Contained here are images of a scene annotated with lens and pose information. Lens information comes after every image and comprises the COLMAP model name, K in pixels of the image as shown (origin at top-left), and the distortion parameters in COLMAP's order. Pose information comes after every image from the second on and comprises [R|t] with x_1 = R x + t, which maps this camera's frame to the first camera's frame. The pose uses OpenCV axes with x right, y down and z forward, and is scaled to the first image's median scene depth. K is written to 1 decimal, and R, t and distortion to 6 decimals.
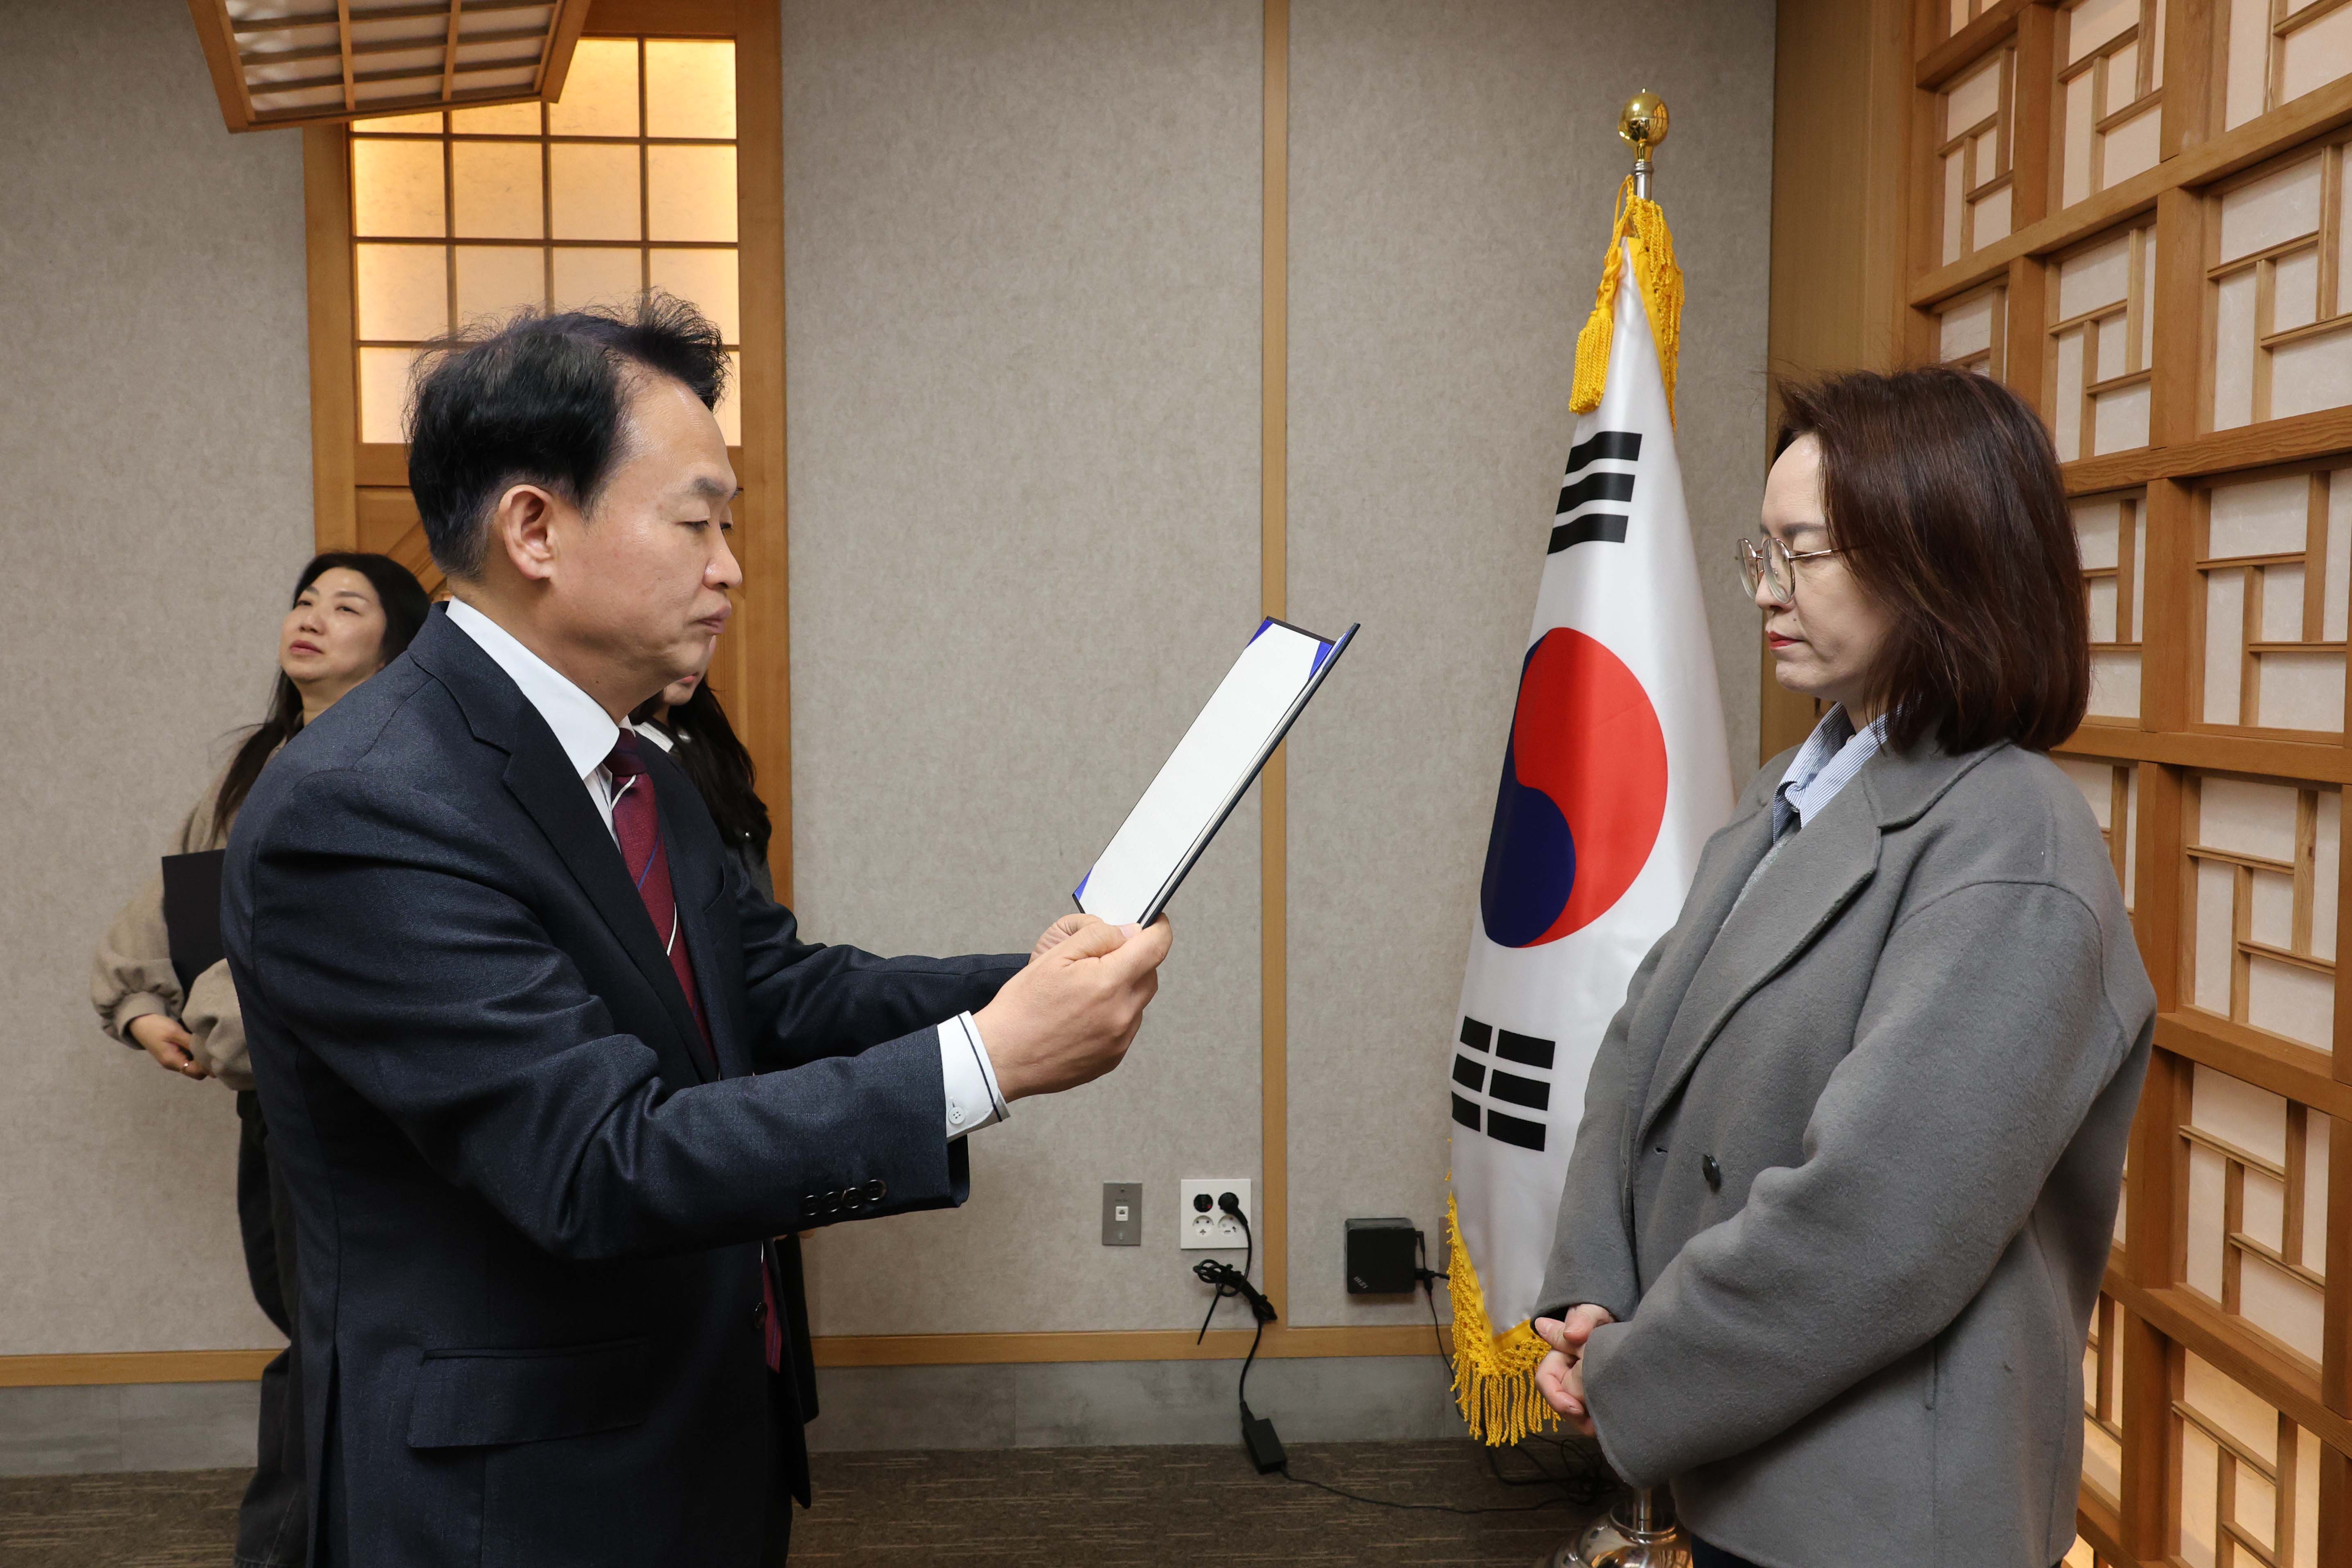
lens RADIAL K [[1697.4, 0, 1216.9], [0, 1697.4, 749.8], [0, 0, 1]] dist [0.028935, 0.001369]
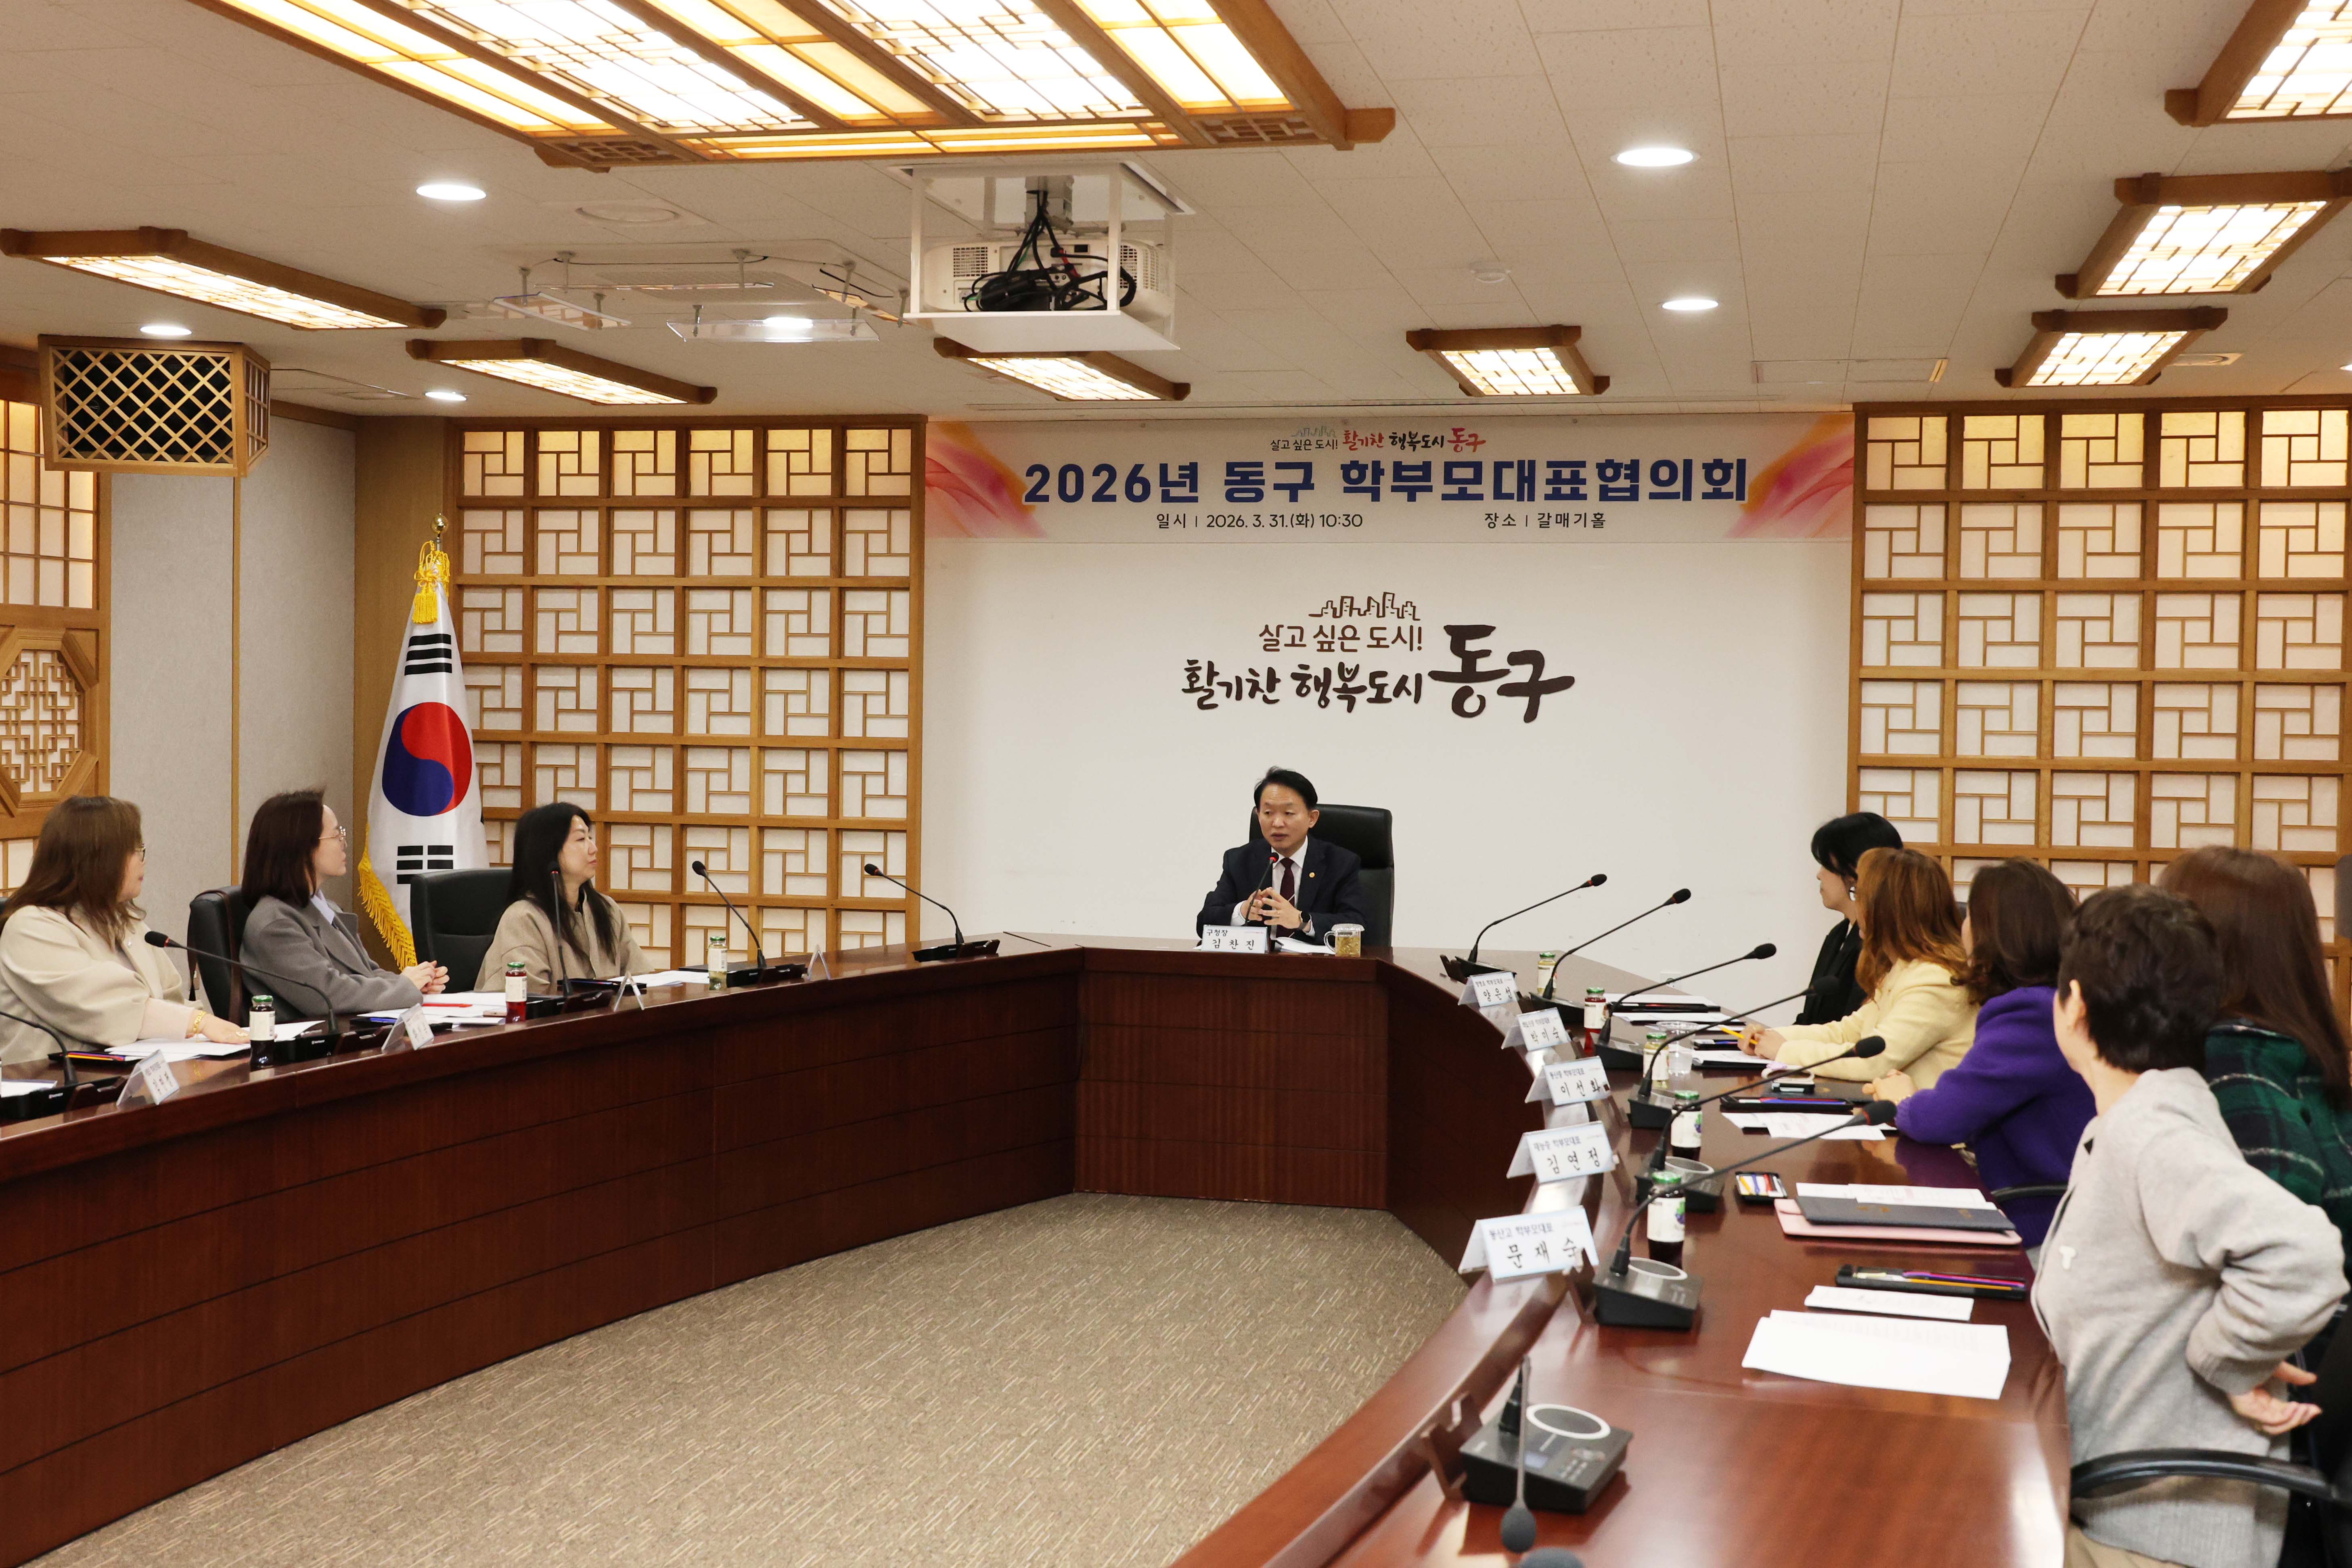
lens RADIAL K [[2726.8, 0, 1168.7], [0, 2726.8, 761.2], [0, 0, 1]] dist [0.042747, 0.000000]
pose [[0.271939, -0.013815, 0.962215, -3.055521], [0.041294, 0.999143, 0.002674, 0.048979], [-0.961428, 0.039007, 0.272276, -1.112182]]
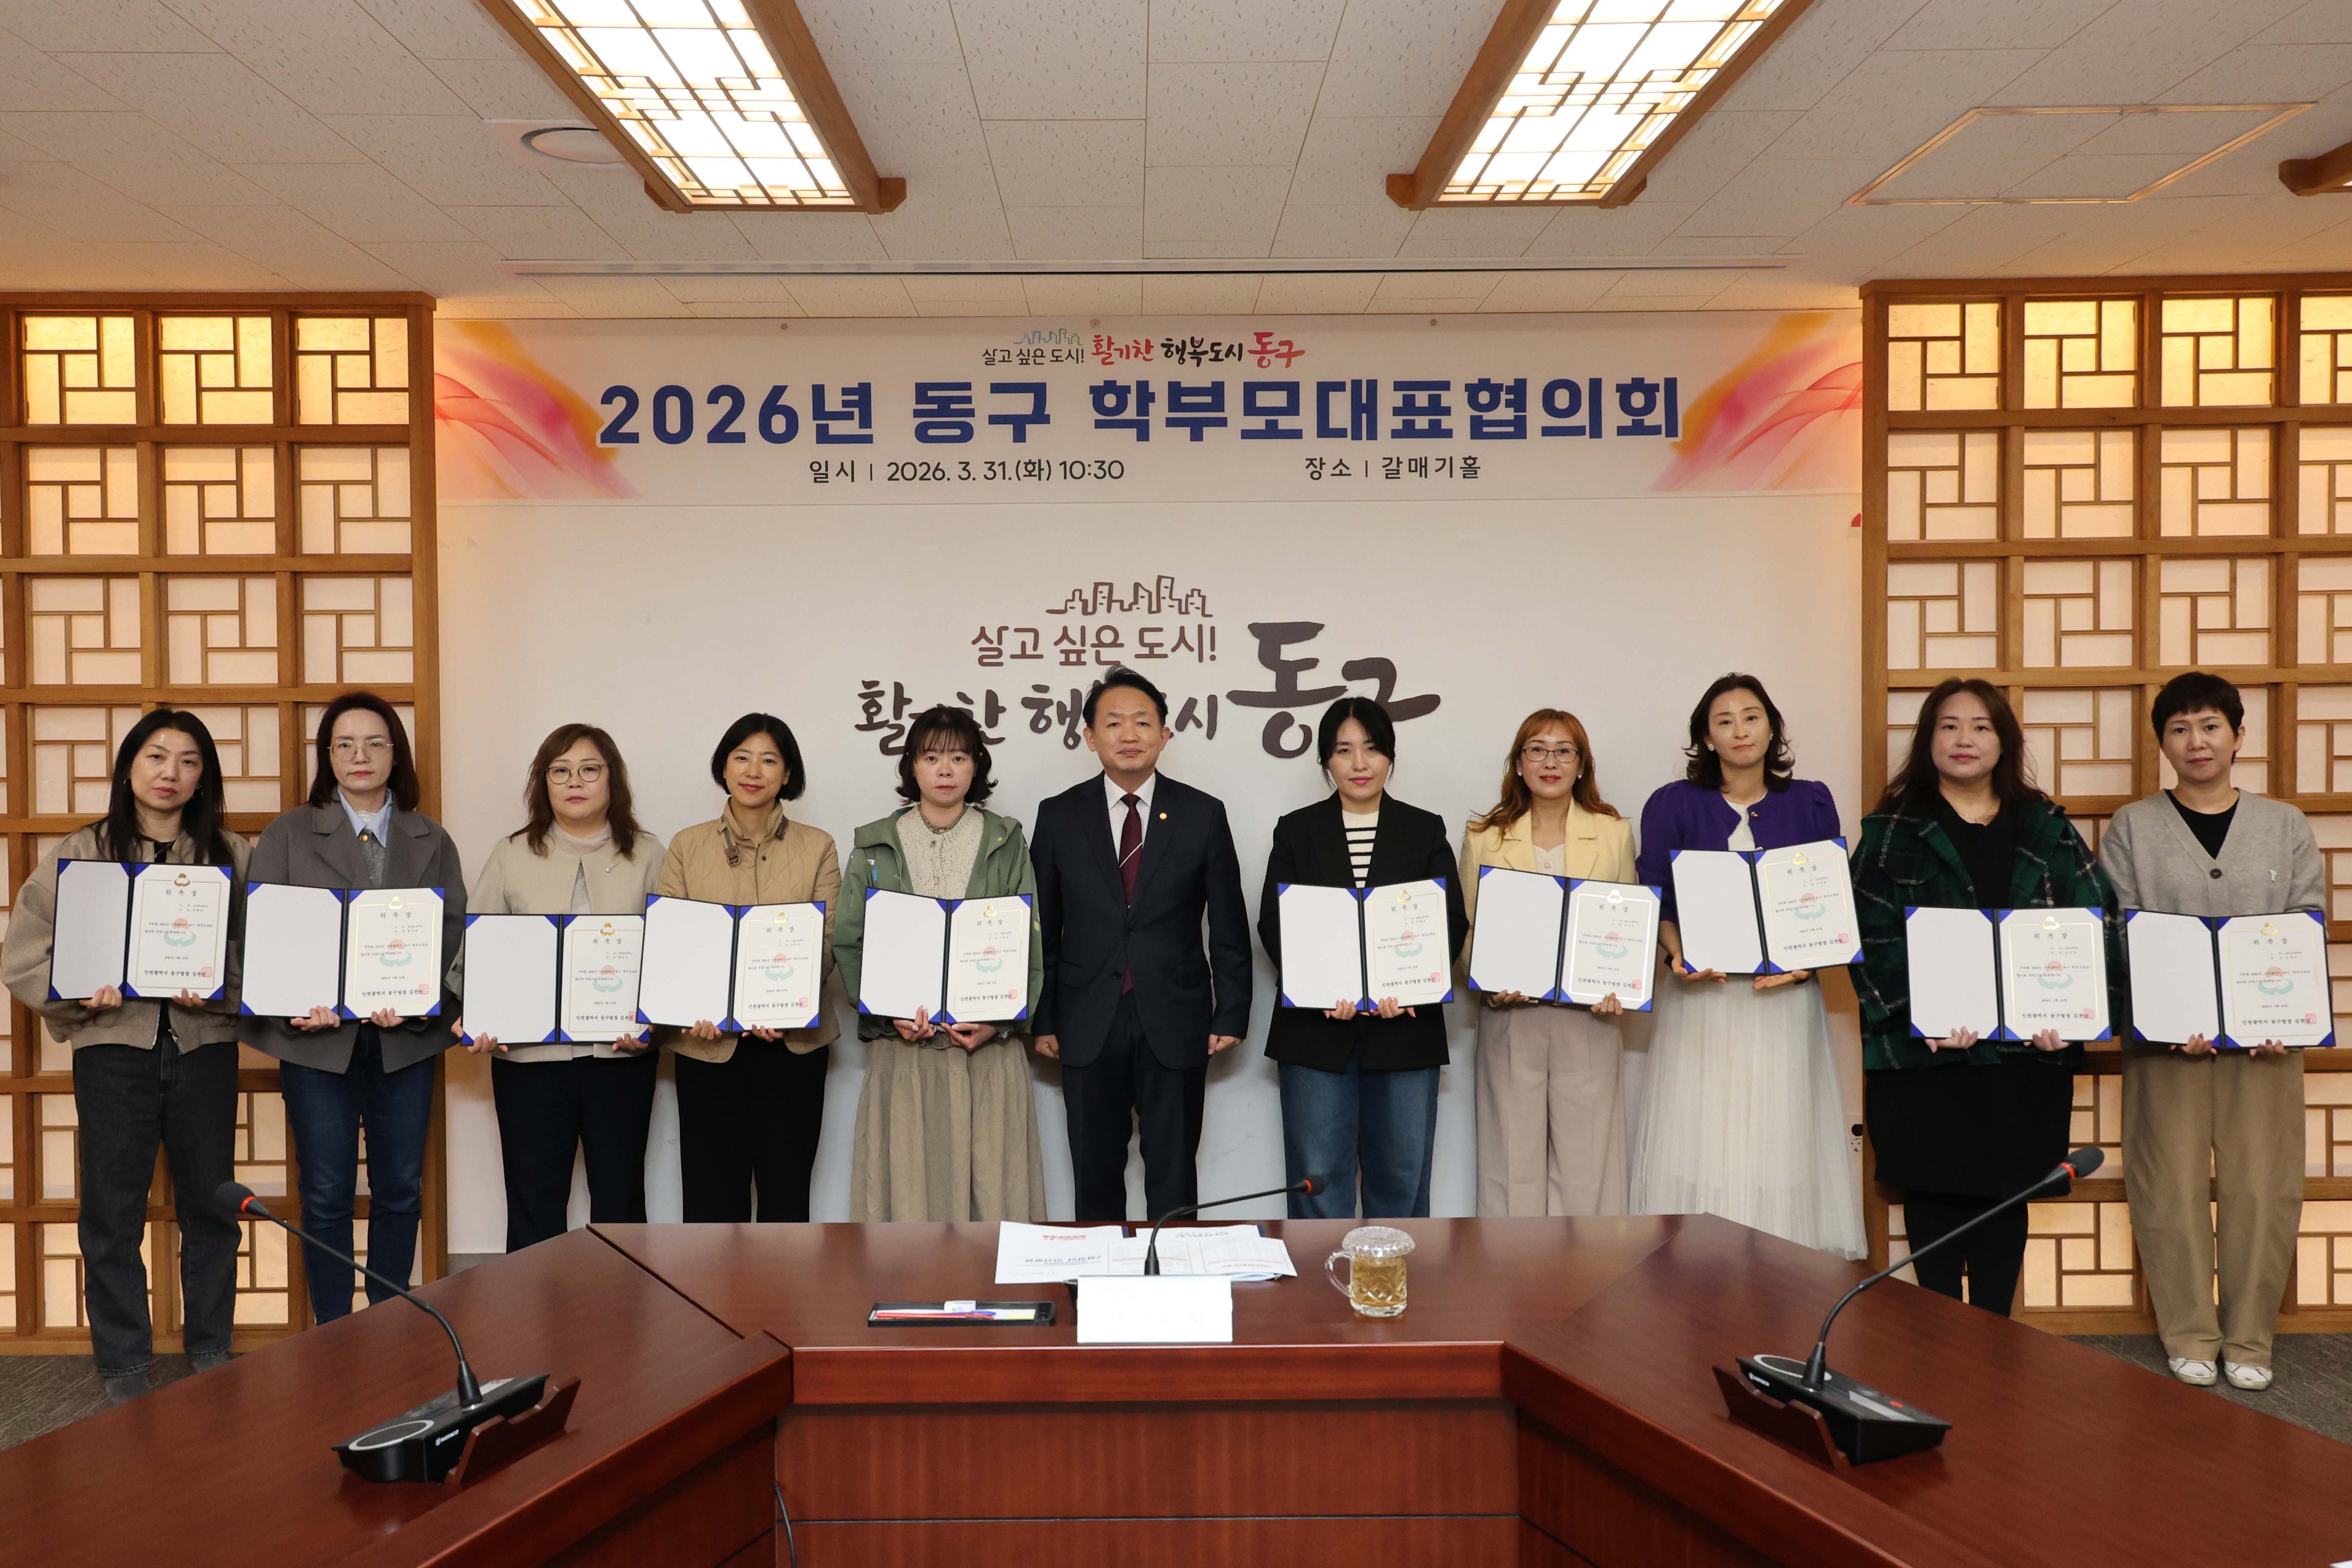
lens RADIAL K [[1887.0, 0, 1153.4], [0, 1887.0, 776.7], [0, 0, 1]] dist [0.033705, -0.007550]
pose [[0.041799, -0.015928, 0.998999, -1.184358], [0.066175, 0.997722, 0.013139, 0.004052], [-0.996932, 0.065559, 0.042758, -0.464757]]
